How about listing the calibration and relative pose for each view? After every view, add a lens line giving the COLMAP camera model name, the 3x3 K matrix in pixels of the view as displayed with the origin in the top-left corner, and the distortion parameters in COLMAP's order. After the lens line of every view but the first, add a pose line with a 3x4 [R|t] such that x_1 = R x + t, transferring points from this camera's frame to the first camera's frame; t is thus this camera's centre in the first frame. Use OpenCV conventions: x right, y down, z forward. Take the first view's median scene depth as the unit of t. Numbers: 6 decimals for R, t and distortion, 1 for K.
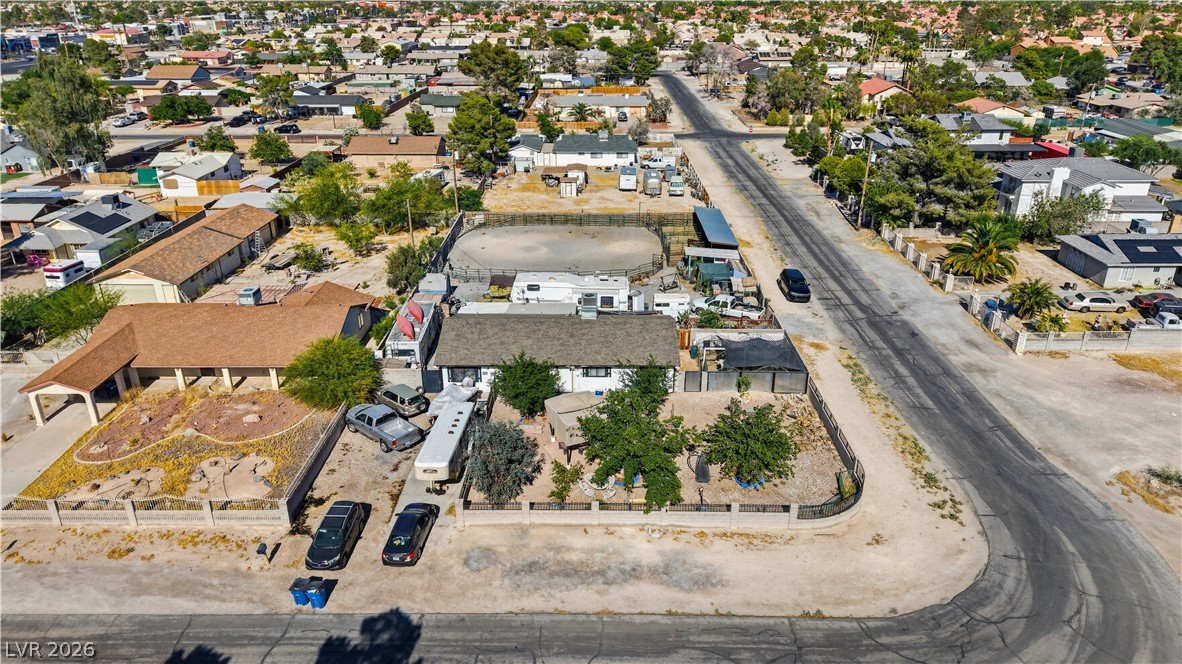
lens RADIAL K [[790.2, 0, 592.7], [0, 790.2, 331.5], [0, 0, 1]] dist [0.032324, -0.029843]
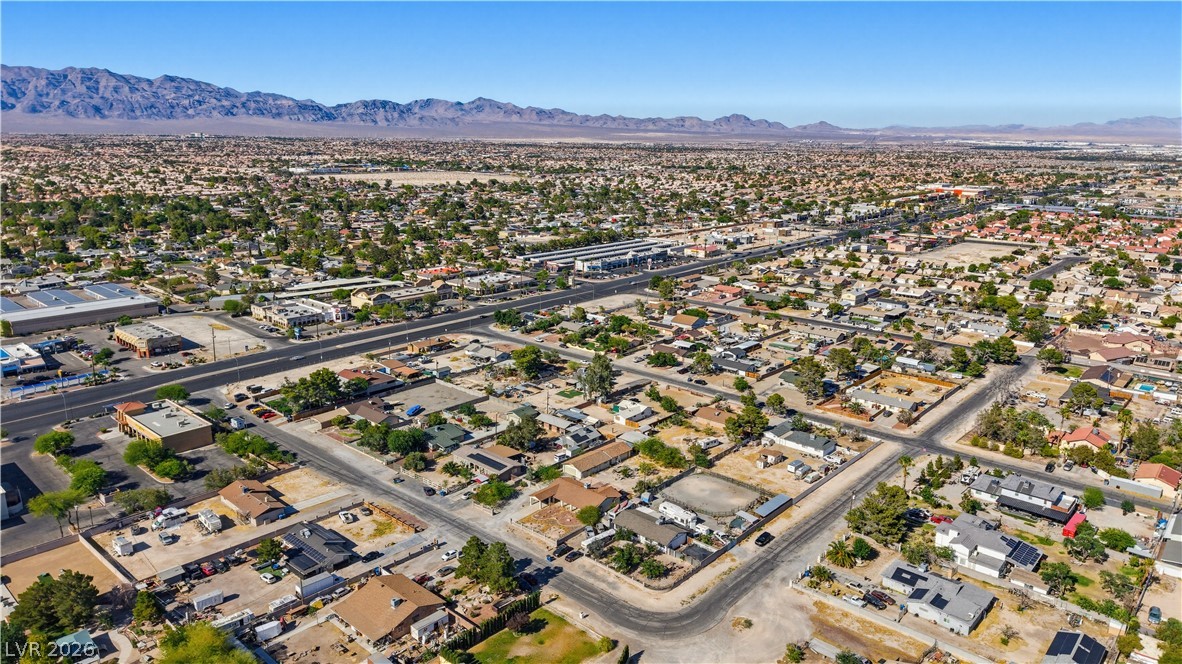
lens RADIAL K [[784.1, 0, 591.0], [0, 784.1, 332.0], [0, 0, 1]] dist [0.085412, -0.090820]
pose [[0.749765, 0.171647, -0.639053, 1.878394], [-0.271500, 0.960533, -0.060540, -0.547907], [0.603440, 0.218893, 0.766776, -2.010604]]
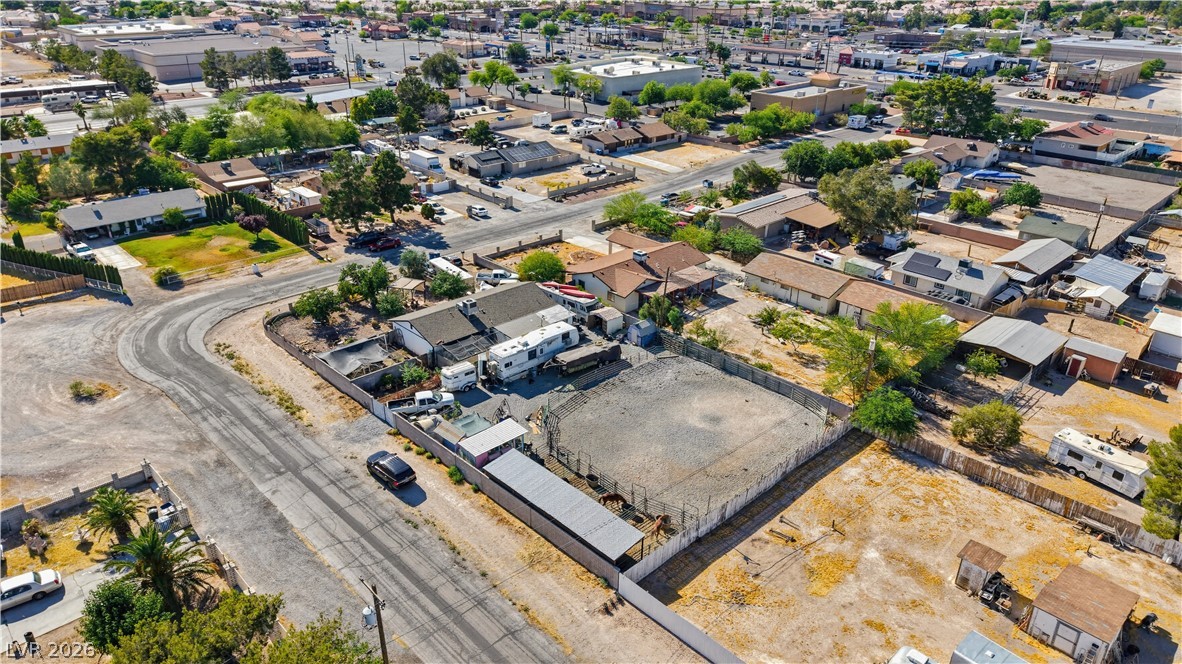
lens RADIAL K [[790.2, 0, 592.7], [0, 790.2, 331.5], [0, 0, 1]] dist [0.032324, -0.029843]
pose [[-0.715876, 0.292674, -0.633927, 0.834134], [-0.282066, 0.709307, 0.646005, -1.094724], [0.638718, 0.641268, -0.425222, 1.952794]]
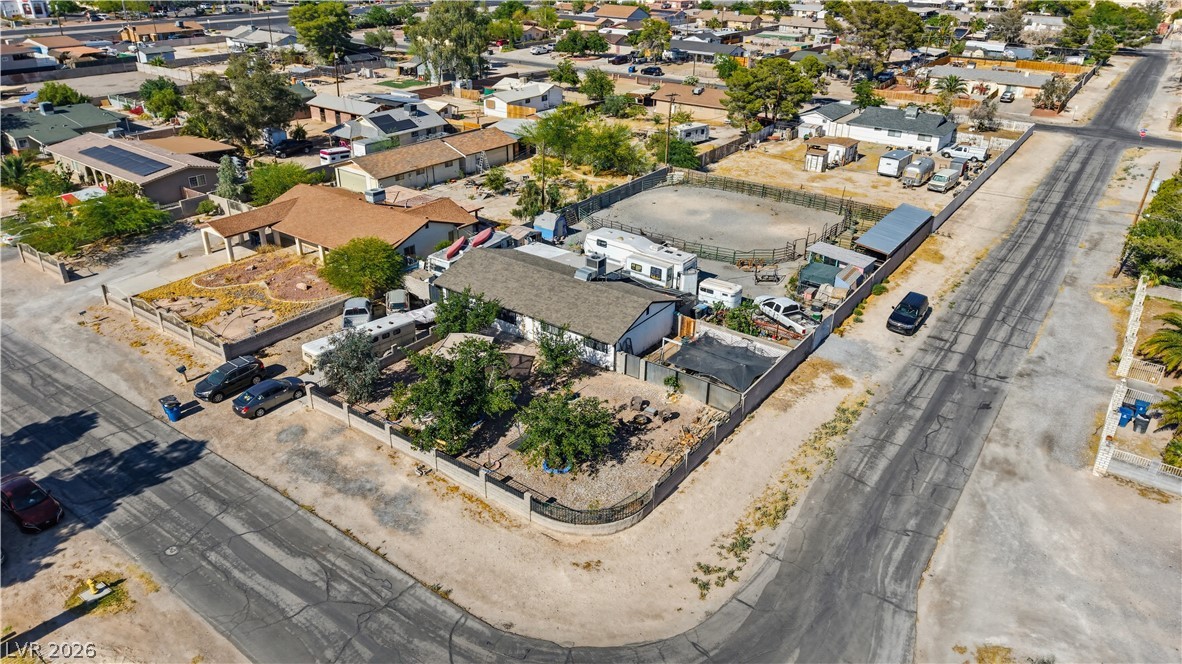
lens RADIAL K [[790.2, 0, 592.7], [0, 790.2, 331.5], [0, 0, 1]] dist [0.032324, -0.029843]
pose [[0.817350, 0.273288, -0.507200, 0.566872], [-0.246136, 0.961593, 0.121475, -0.081682], [0.520918, 0.025552, 0.853224, 0.164353]]
